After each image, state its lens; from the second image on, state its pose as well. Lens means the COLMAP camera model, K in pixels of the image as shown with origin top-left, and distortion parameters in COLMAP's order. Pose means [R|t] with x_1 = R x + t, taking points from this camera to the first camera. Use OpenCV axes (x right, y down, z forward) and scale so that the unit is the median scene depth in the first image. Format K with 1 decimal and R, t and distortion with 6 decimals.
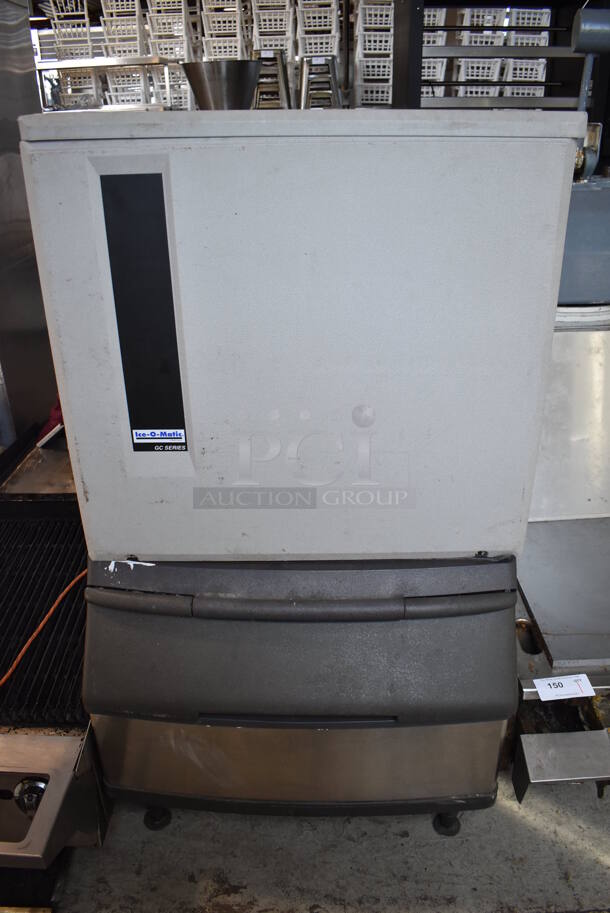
lens RADIAL K [[707.0, 0, 318.4], [0, 707.0, 455.6], [0, 0, 1]] dist [-0.080005, -0.002934]
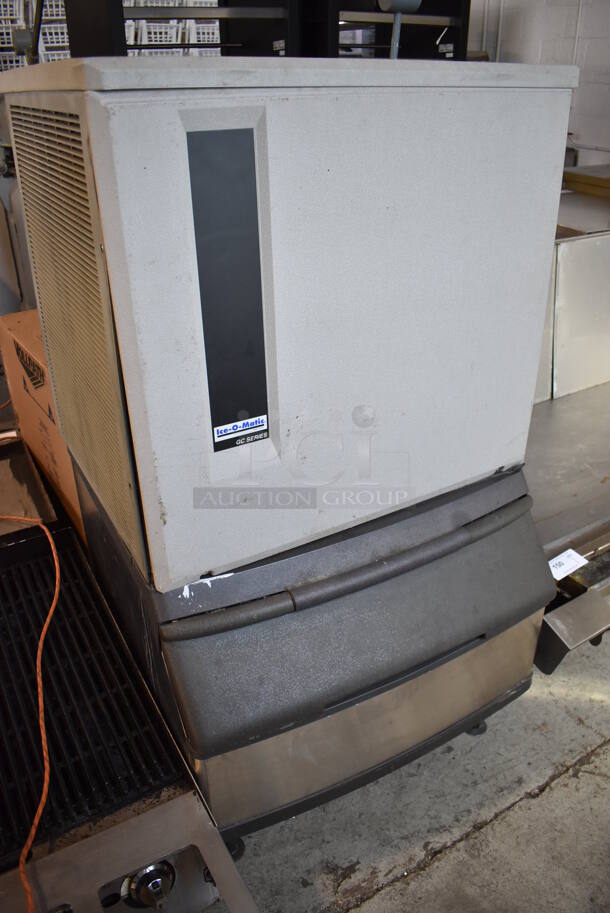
lens RADIAL K [[707.0, 0, 318.4], [0, 707.0, 455.6], [0, 0, 1]] dist [-0.080005, -0.002934]
pose [[0.857618, -0.244885, 0.452243, -0.510214], [0.227411, 0.969289, 0.093607, -0.051042], [-0.461277, 0.022566, 0.886969, 0.144921]]
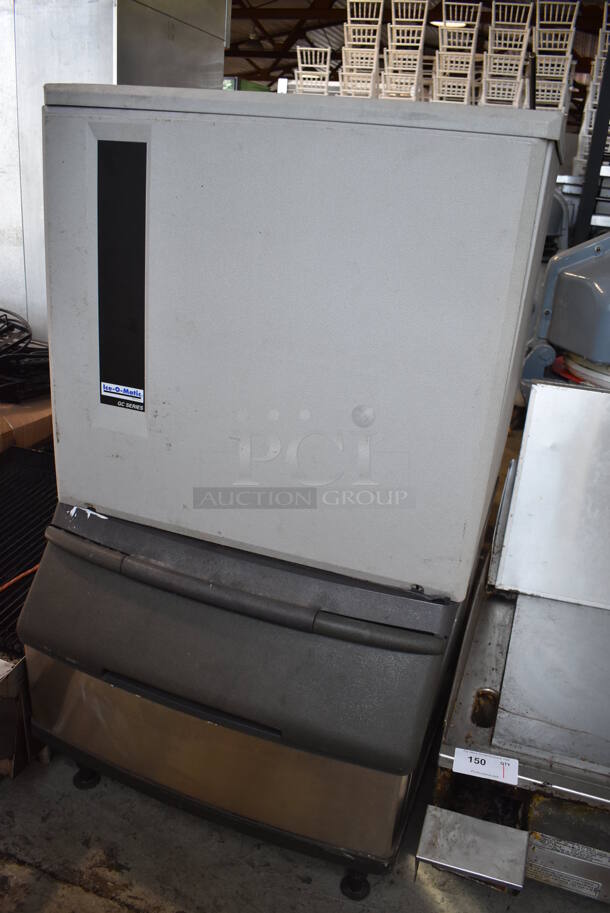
lens RADIAL K [[707.0, 0, 318.4], [0, 707.0, 455.6], [0, 0, 1]] dist [-0.080005, -0.002934]
pose [[0.941767, 0.203141, -0.267970, 0.321436], [-0.225553, 0.972657, -0.055352, 0.051580], [0.249399, 0.112570, 0.961836, 0.066953]]
